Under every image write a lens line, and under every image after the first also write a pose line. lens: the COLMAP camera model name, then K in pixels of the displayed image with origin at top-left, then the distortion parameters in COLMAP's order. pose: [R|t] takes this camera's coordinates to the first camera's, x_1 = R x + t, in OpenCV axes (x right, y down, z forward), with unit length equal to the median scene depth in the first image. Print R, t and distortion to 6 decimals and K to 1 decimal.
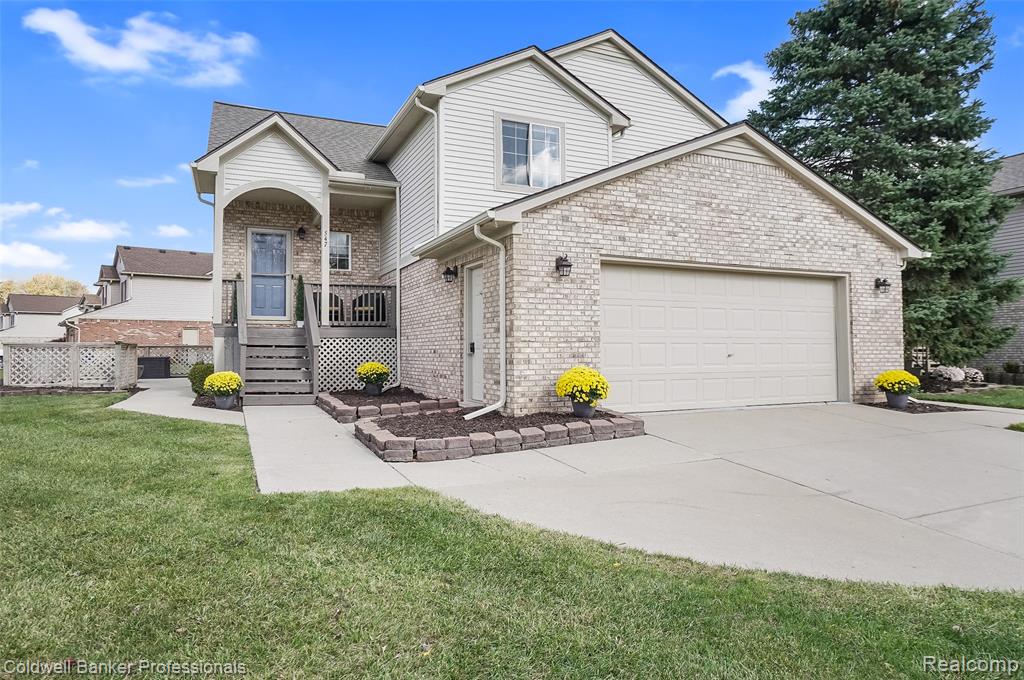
lens RADIAL K [[623.2, 0, 505.2], [0, 623.2, 337.0], [0, 0, 1]] dist [-0.019529, 0.002283]
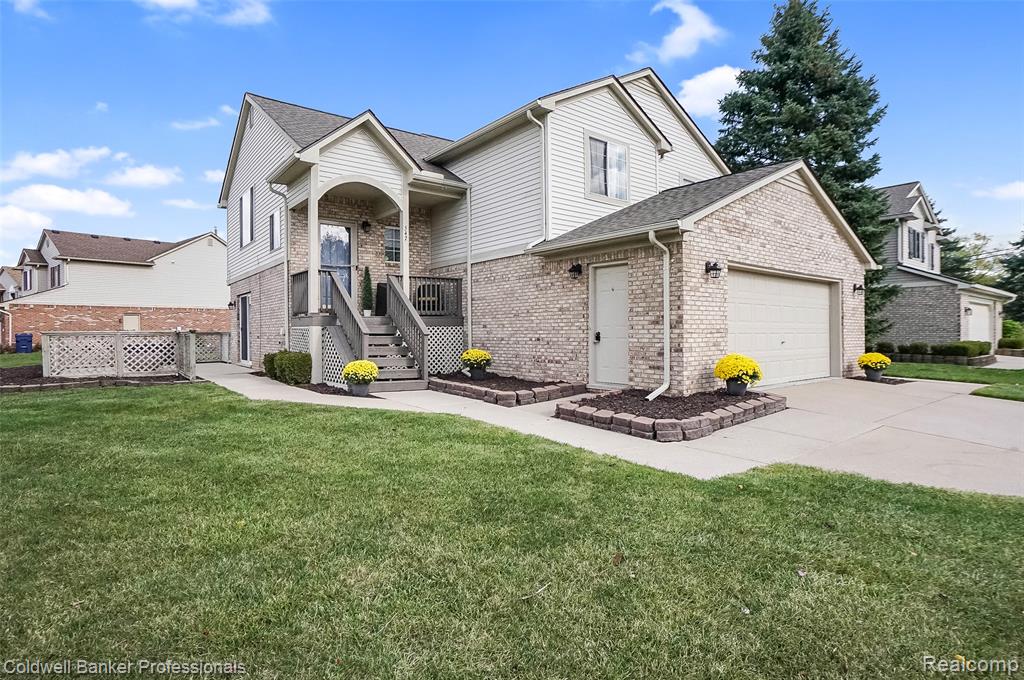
lens RADIAL K [[532.3, 0, 532.9], [0, 532.3, 341.4], [0, 0, 1]] dist [-0.055914, 0.030659]
pose [[0.969535, -0.003668, 0.244923, -0.344604], [-0.005225, 0.999351, 0.035650, -0.007443], [-0.244895, -0.035843, 0.968887, 0.071284]]
